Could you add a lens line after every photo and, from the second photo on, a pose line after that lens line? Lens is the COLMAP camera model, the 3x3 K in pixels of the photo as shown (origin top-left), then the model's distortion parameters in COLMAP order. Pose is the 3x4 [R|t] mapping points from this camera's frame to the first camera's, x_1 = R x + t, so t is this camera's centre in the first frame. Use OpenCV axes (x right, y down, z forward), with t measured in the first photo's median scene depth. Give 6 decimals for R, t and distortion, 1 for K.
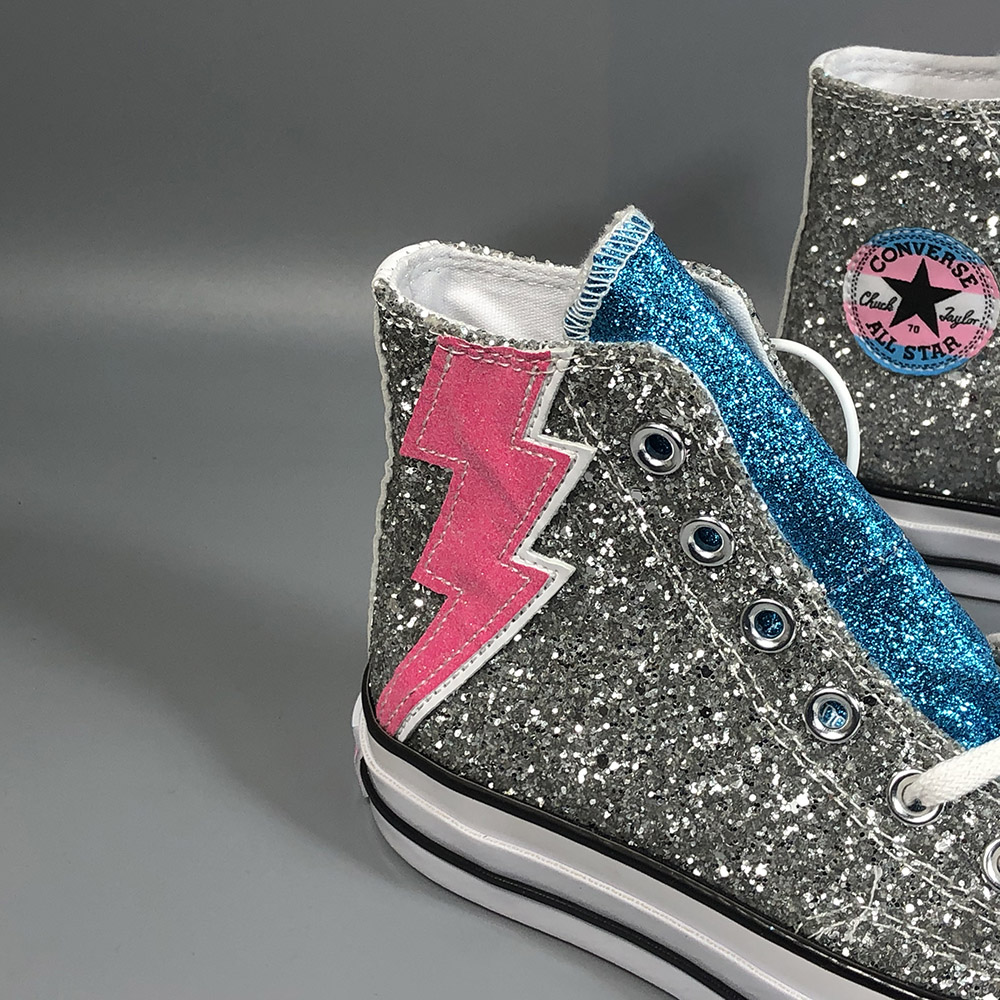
lens RADIAL K [[1822.7, 0, 498.3], [0, 1822.7, 500.5], [0, 0, 1]] dist [0.052992, 0.000000]
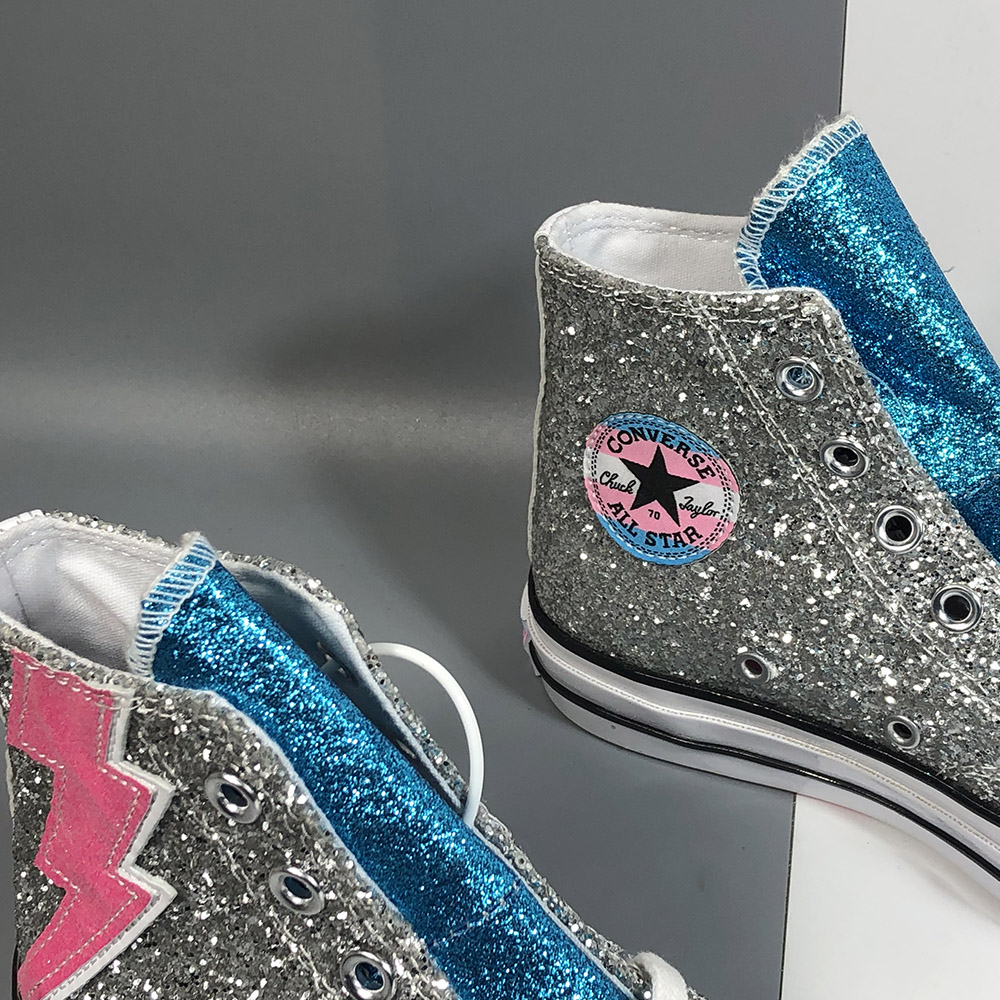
lens RADIAL K [[1822.7, 0, 500.8], [0, 1822.7, 498.9], [0, 0, 1]] dist [0.052992, 0.000000]
pose [[0.999660, 0.000031, -0.026085, 0.187069], [0.002213, 0.996295, 0.085970, -0.194199], [0.025991, -0.085998, 0.995956, 0.092899]]
